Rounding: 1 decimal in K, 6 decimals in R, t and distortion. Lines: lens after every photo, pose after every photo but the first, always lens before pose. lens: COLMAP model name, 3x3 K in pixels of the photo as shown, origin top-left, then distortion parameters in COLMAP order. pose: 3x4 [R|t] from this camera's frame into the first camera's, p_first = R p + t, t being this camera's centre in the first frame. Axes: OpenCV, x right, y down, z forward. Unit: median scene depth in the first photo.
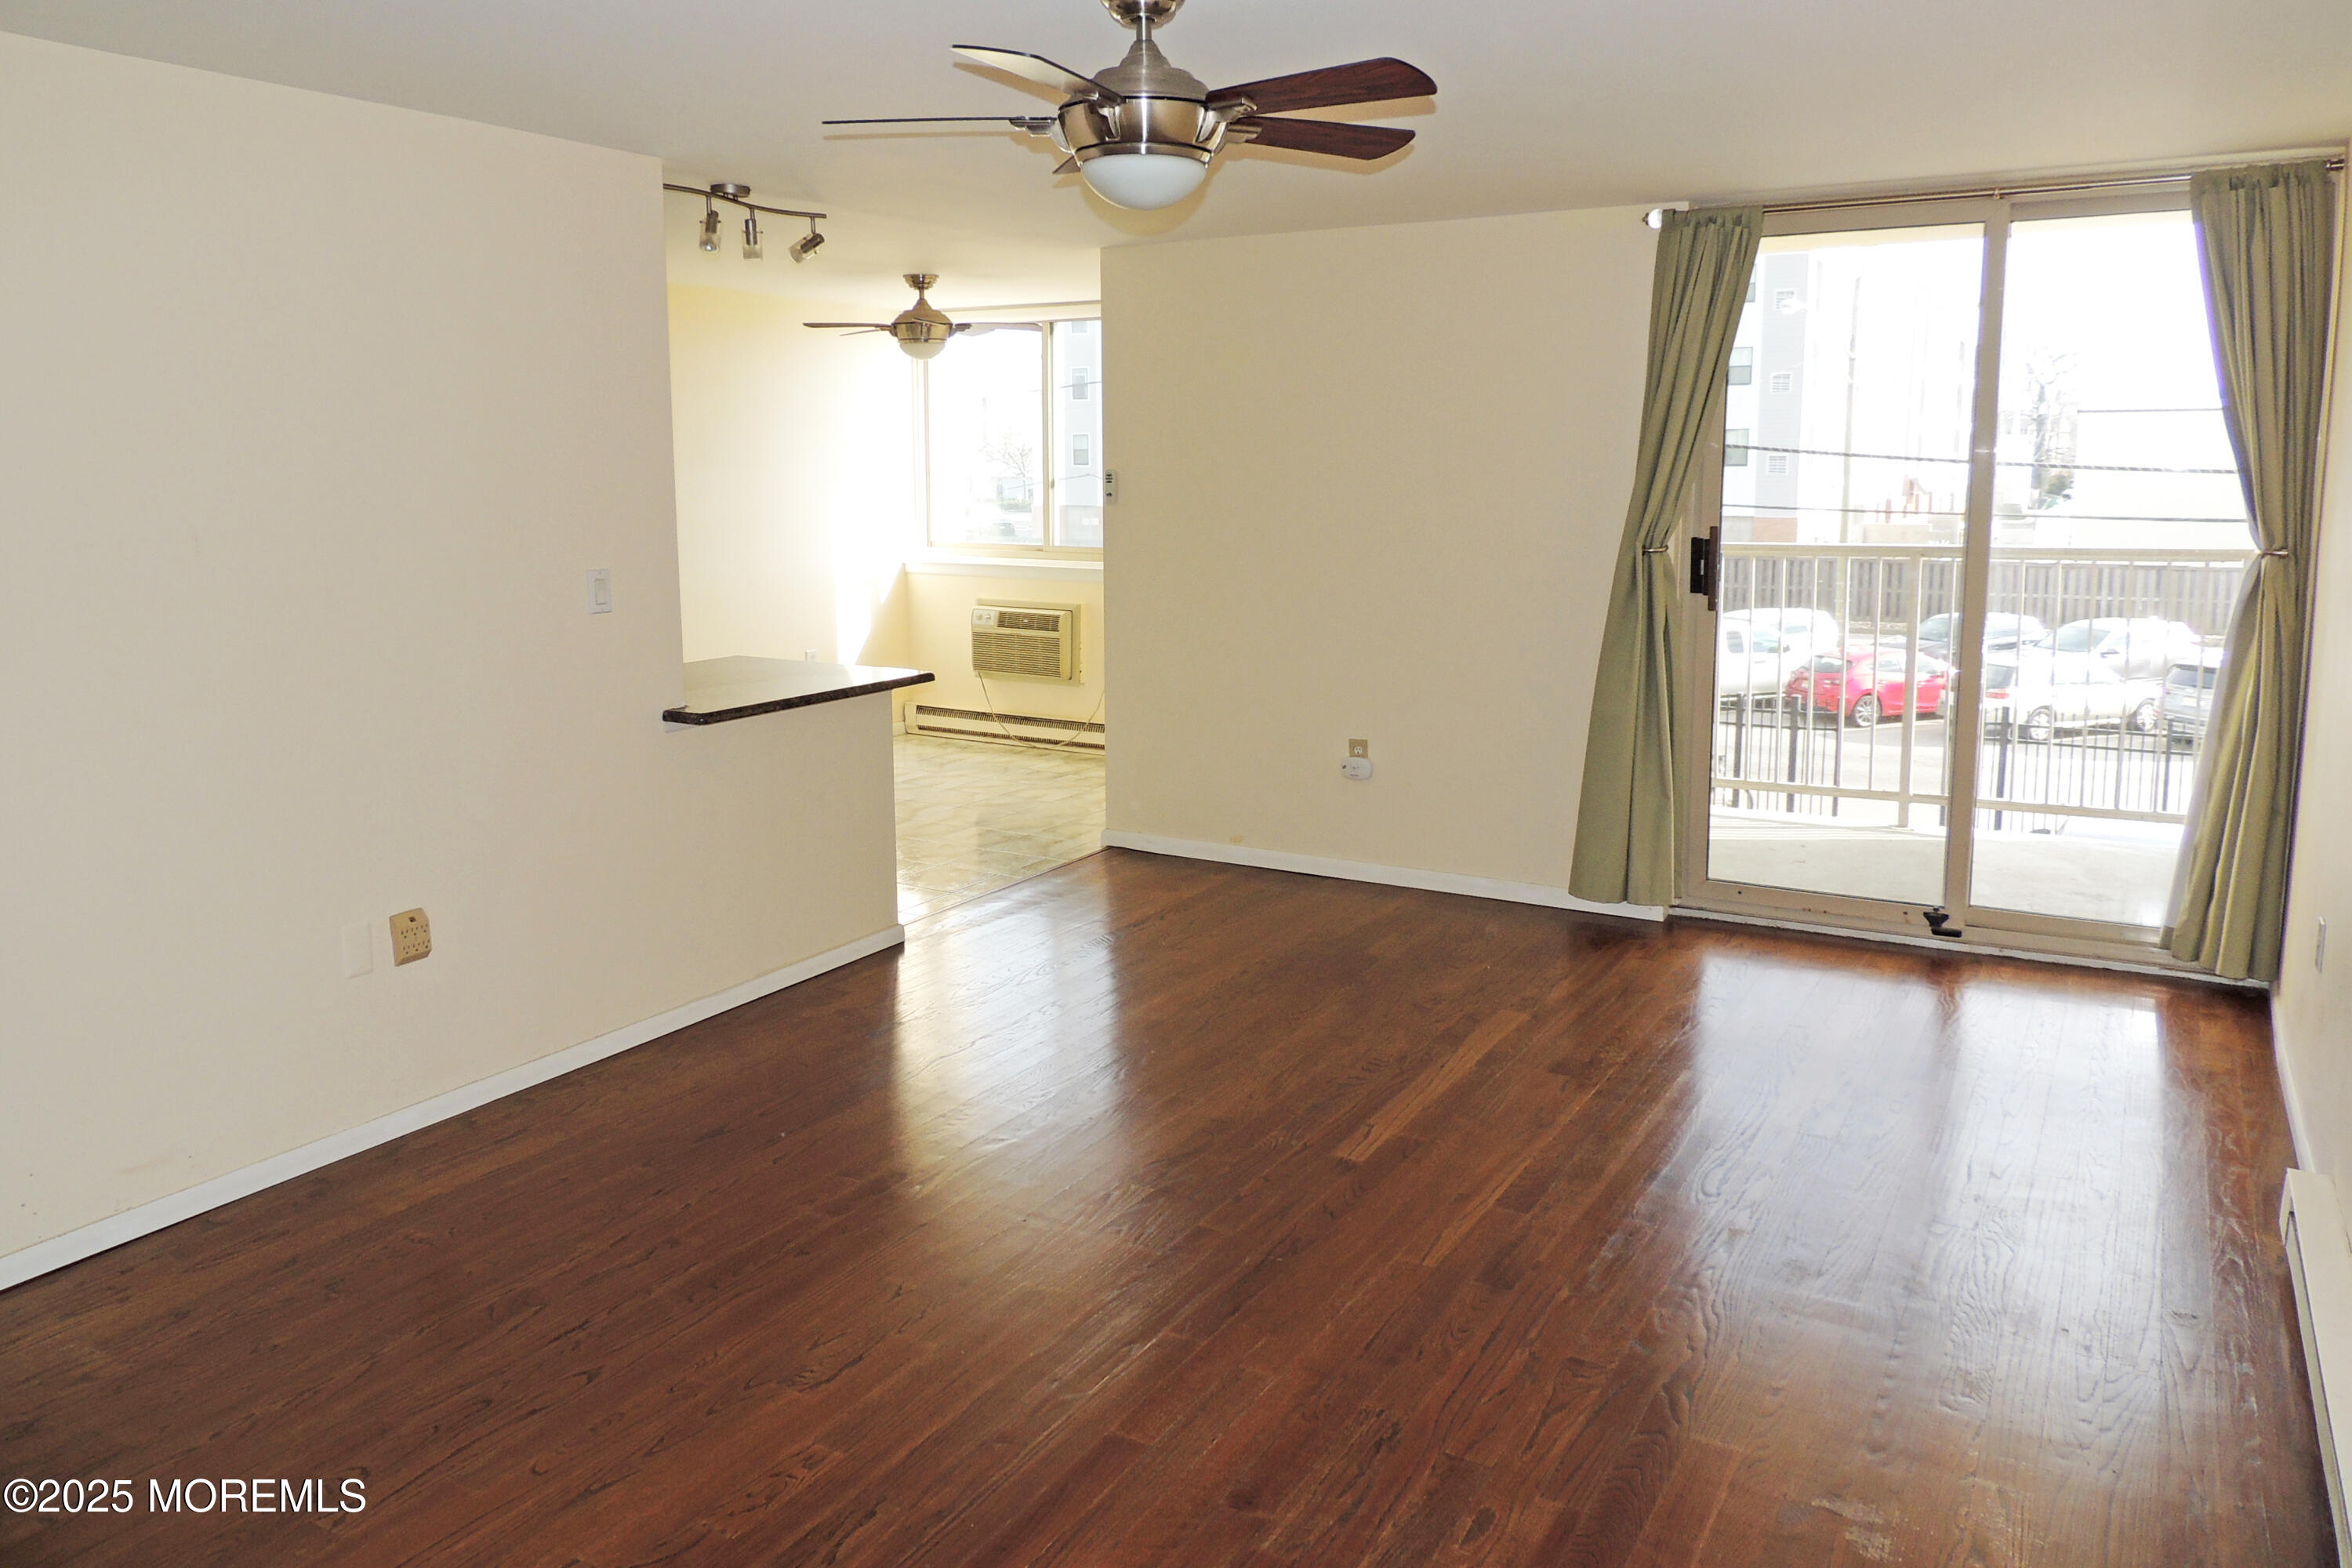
lens RADIAL K [[1691.5, 0, 1159.0], [0, 1691.5, 677.8], [0, 0, 1]] dist [-0.041801, 0.032298]
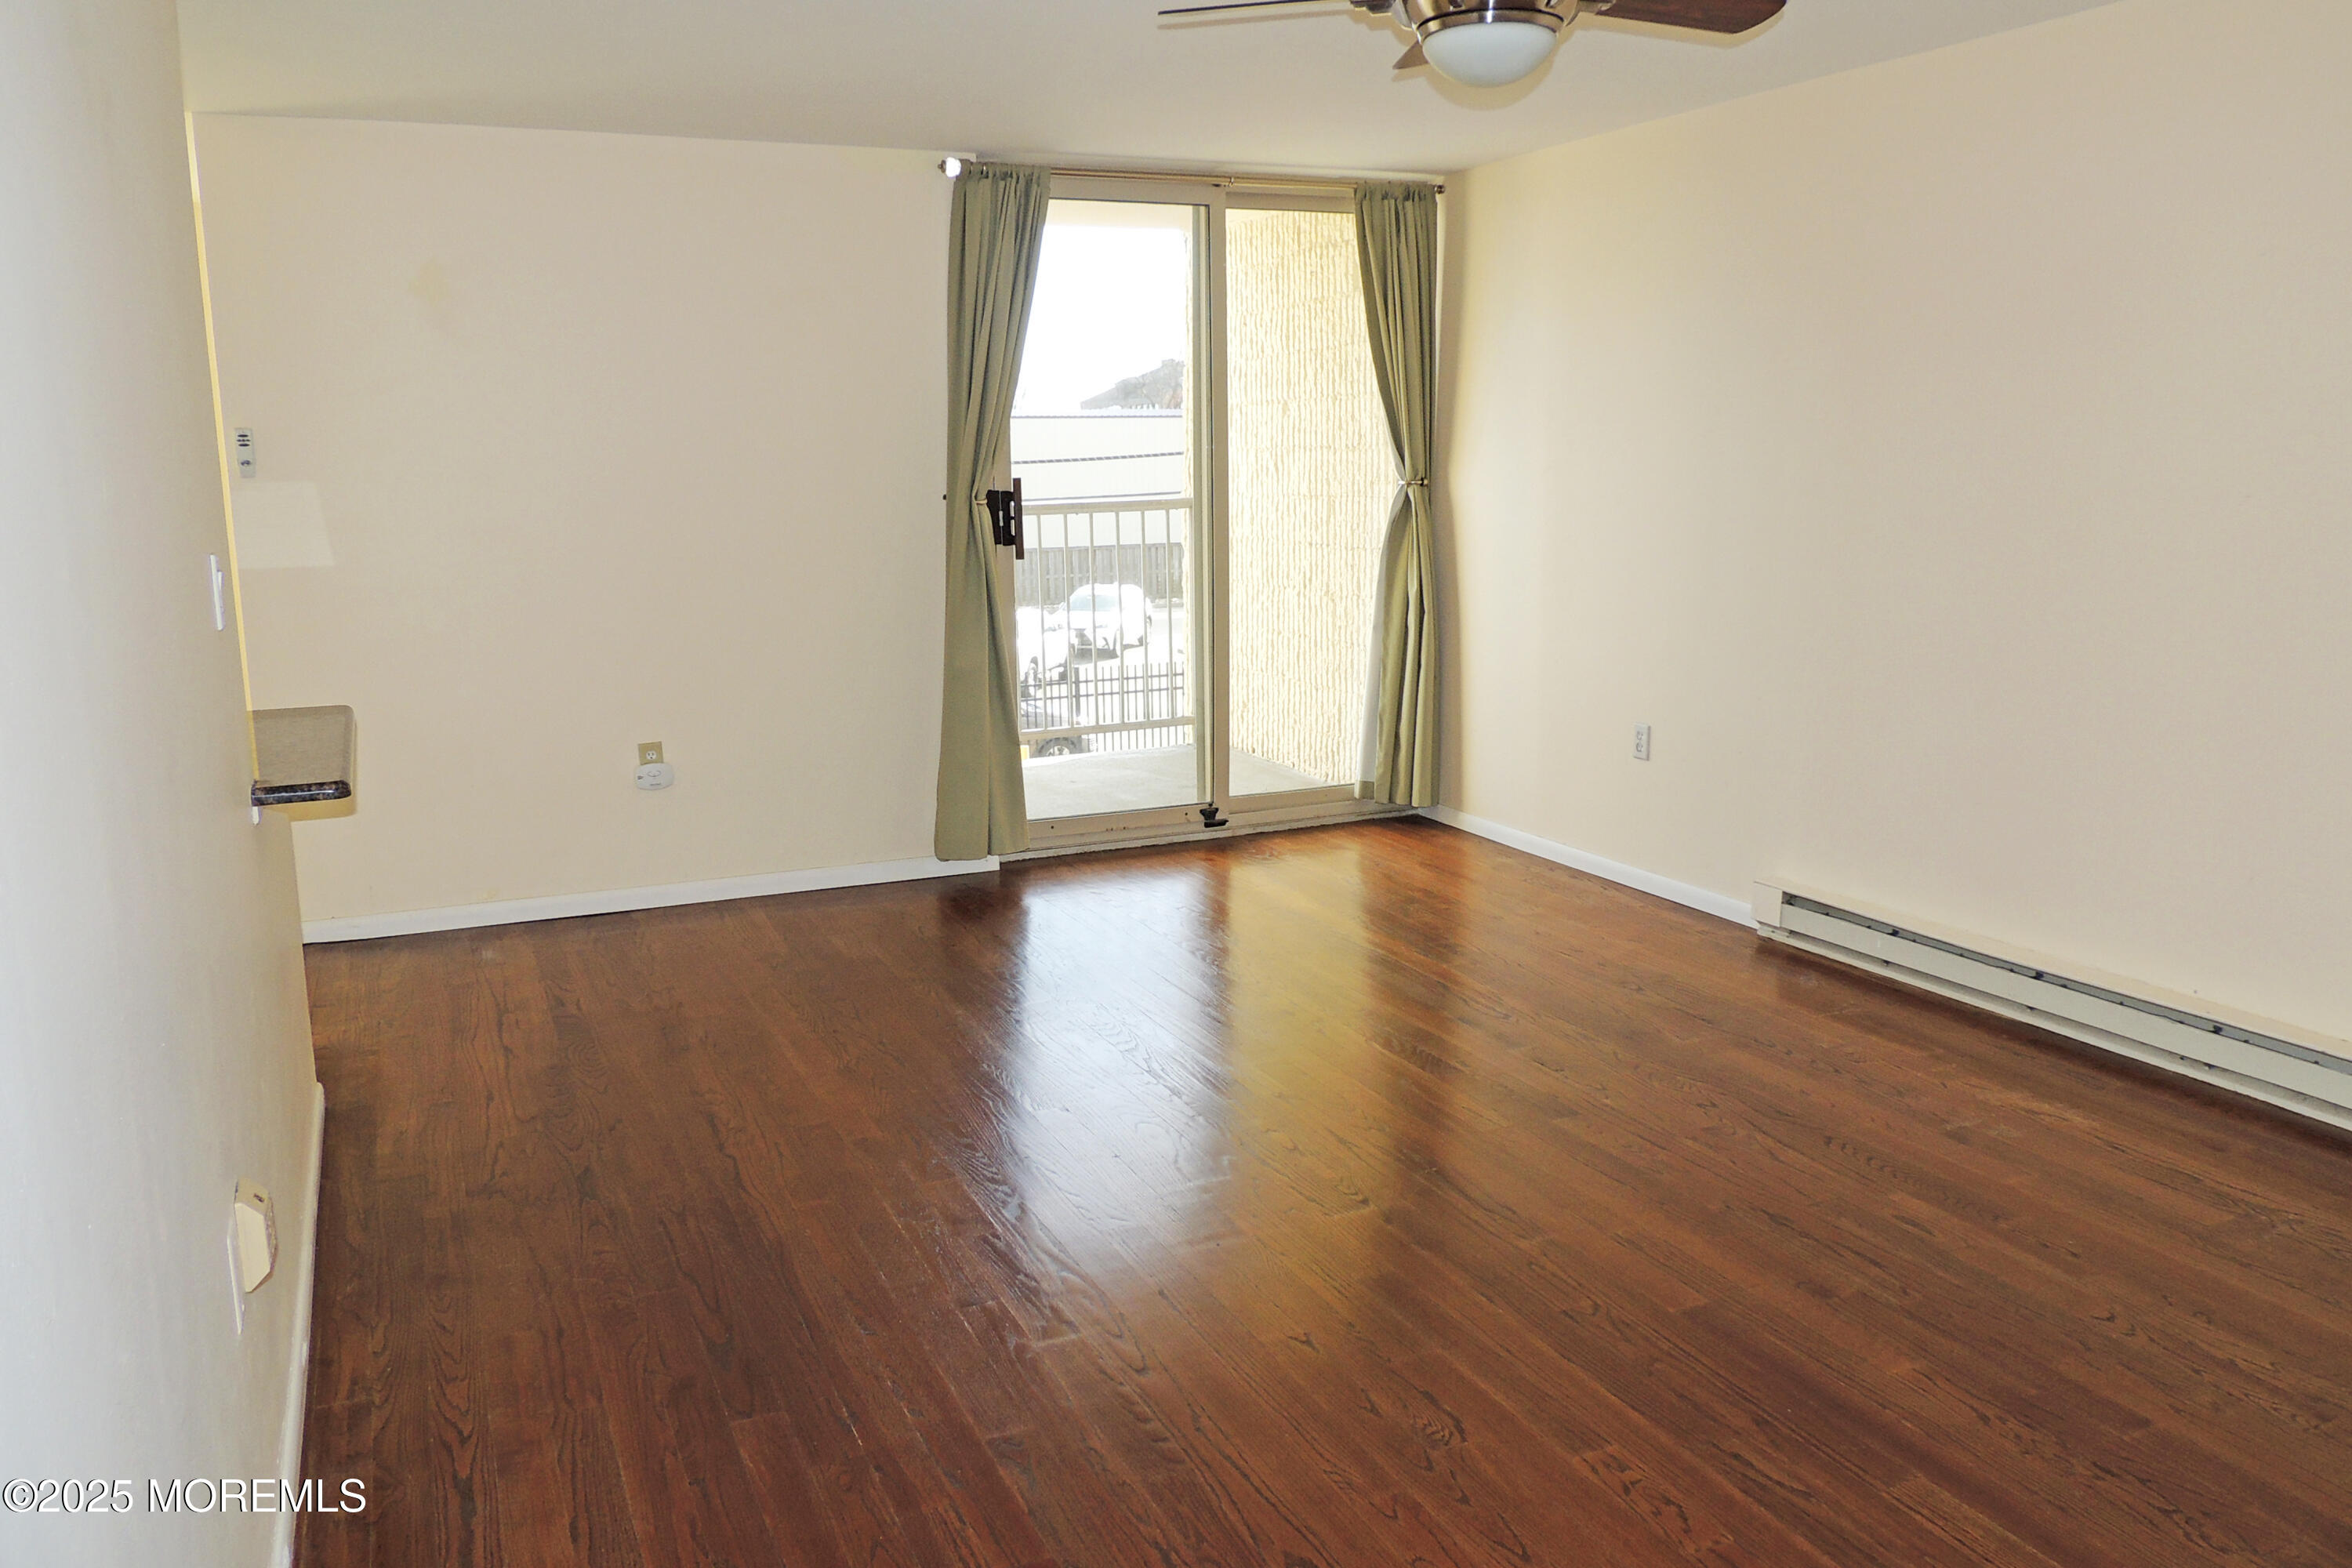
lens RADIAL K [[1755.5, 0, 1167.5], [0, 1755.5, 715.8], [0, 0, 1]] dist [0.002828, 0.000209]
pose [[0.571892, -0.120965, 0.811361, -0.523417], [0.118734, 0.990859, 0.064036, -0.003121], [-0.811691, 0.059715, 0.581027, 0.319989]]
